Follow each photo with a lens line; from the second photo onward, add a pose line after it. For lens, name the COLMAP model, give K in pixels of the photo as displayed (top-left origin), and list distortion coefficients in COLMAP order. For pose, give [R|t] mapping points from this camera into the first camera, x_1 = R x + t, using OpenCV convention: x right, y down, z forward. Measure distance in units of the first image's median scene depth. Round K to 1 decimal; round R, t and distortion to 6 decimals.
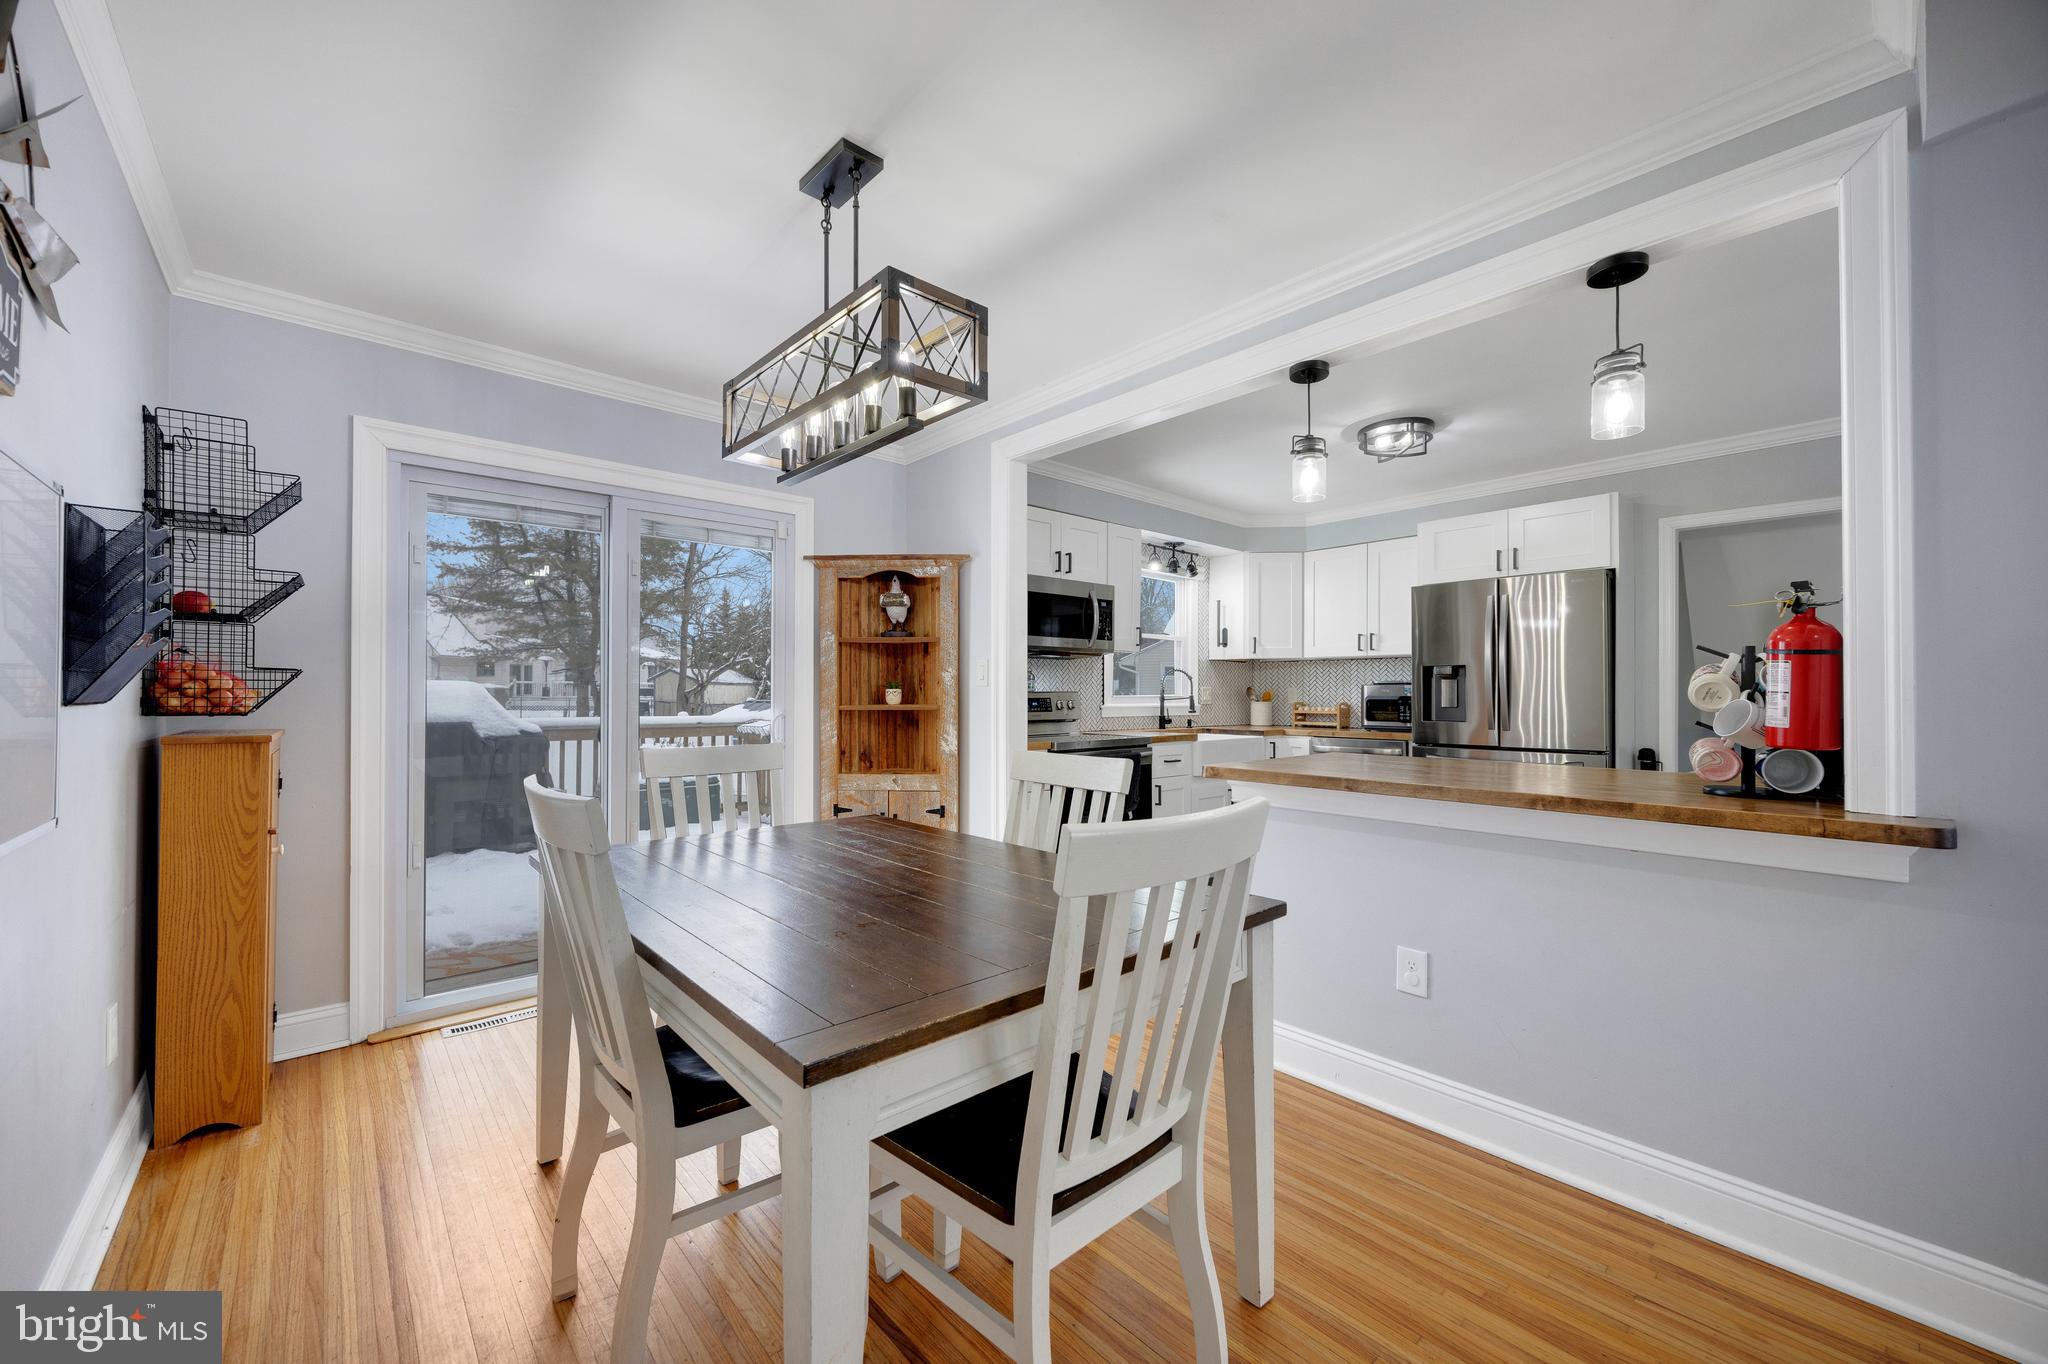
lens RADIAL K [[786.7, 0, 1021.0], [0, 786.7, 688.3], [0, 0, 1]] dist [-0.003018, -0.000028]
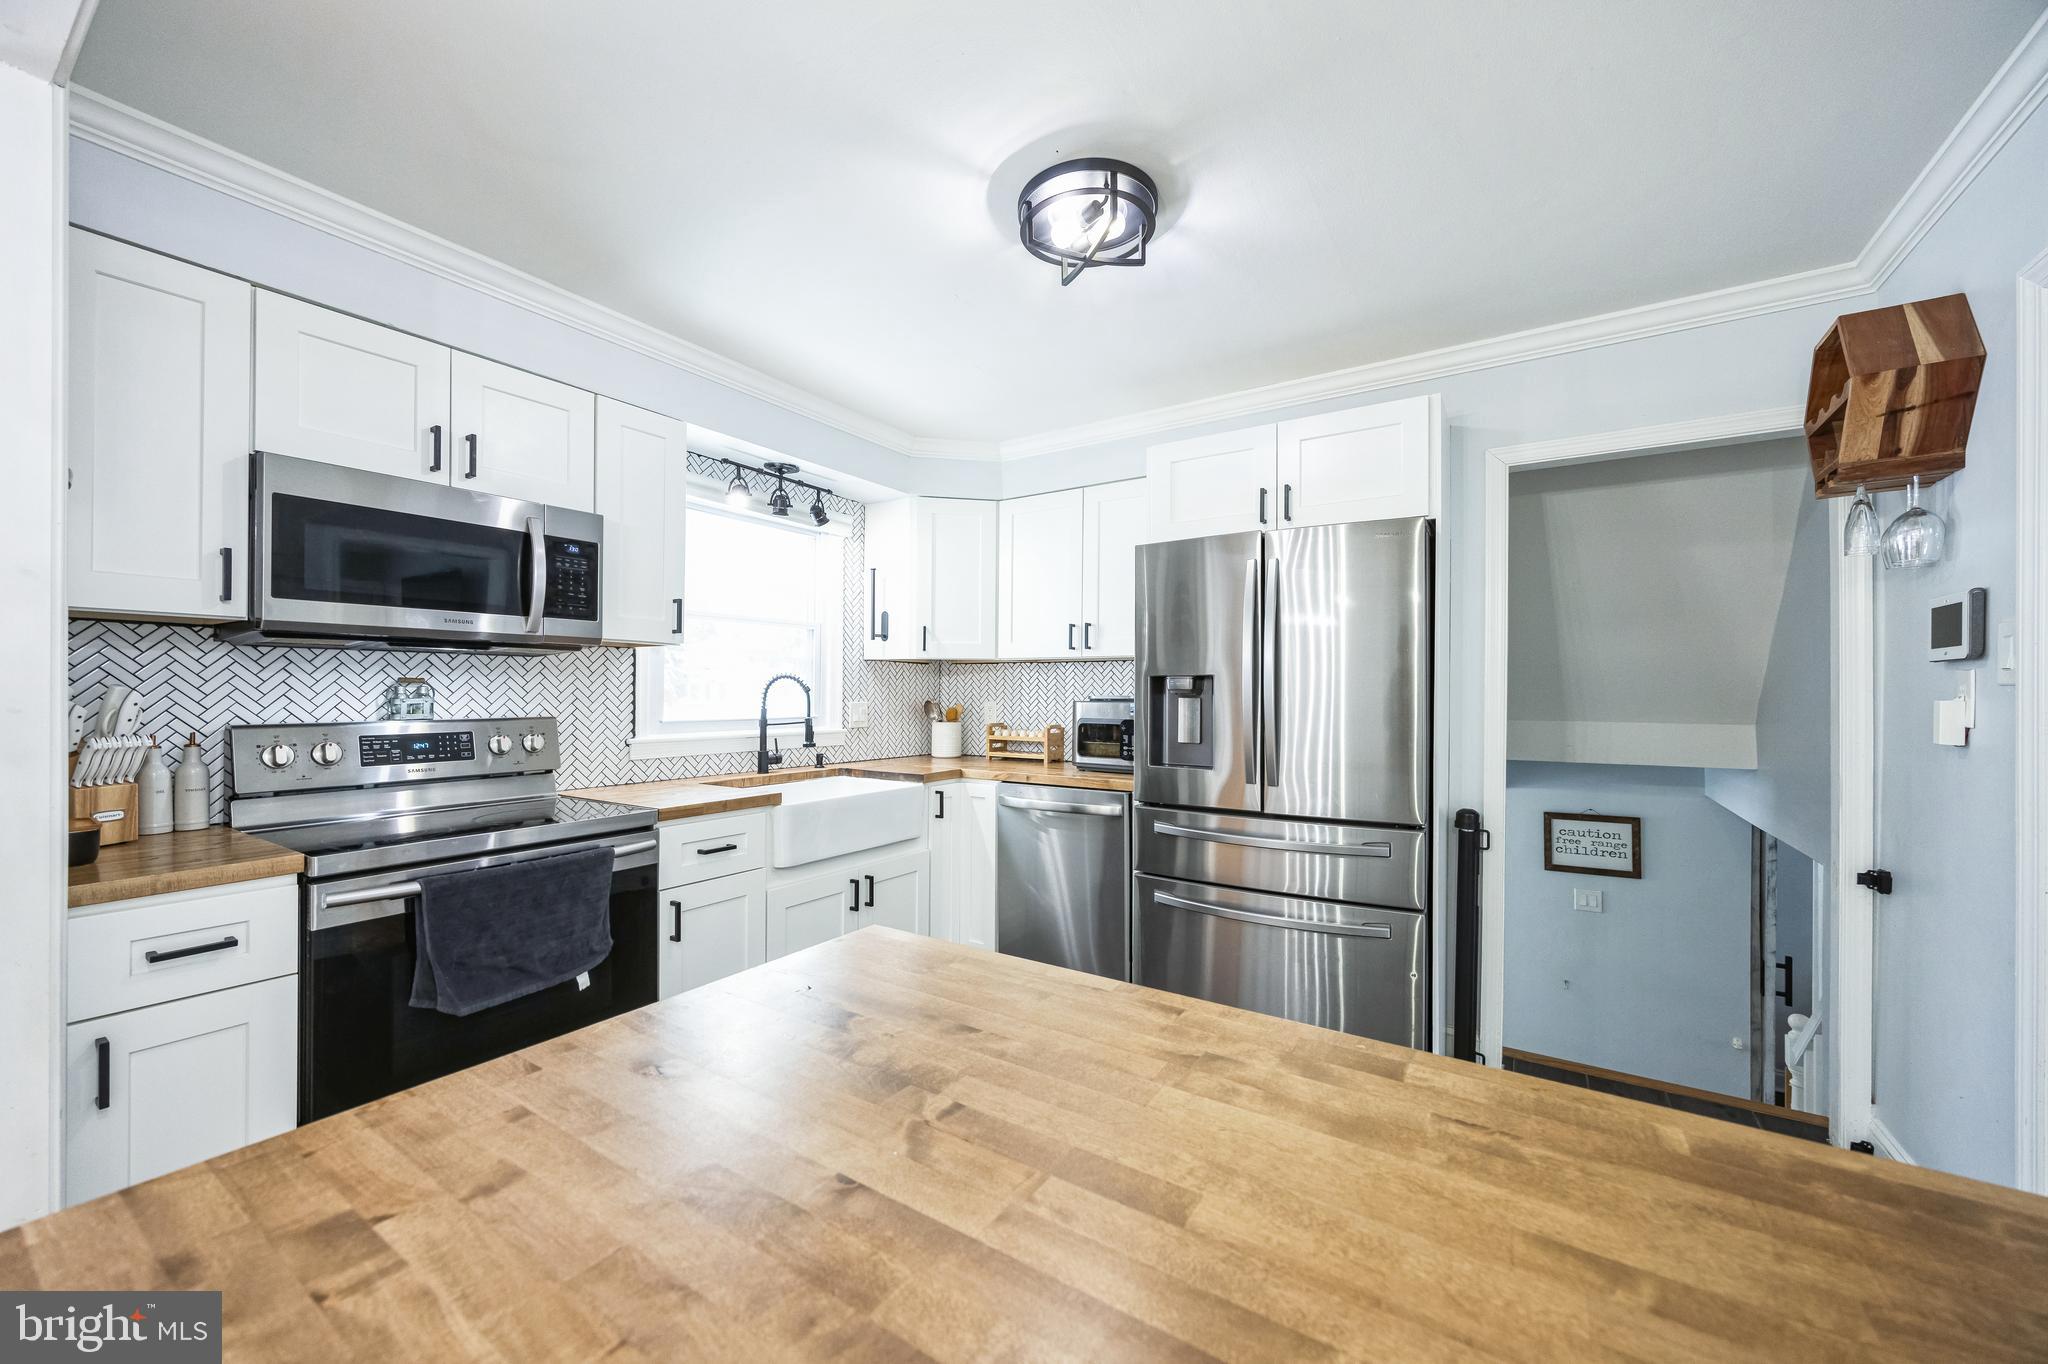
lens RADIAL K [[774.4, 0, 1016.1], [0, 774.4, 688.4], [0, 0, 1]] dist [0.000584, -0.000001]
pose [[0.966860, 0.003633, 0.255280, 0.299047], [-0.004591, 0.999984, 0.003155, -0.022677], [-0.255264, -0.004223, 0.966862, 0.518220]]
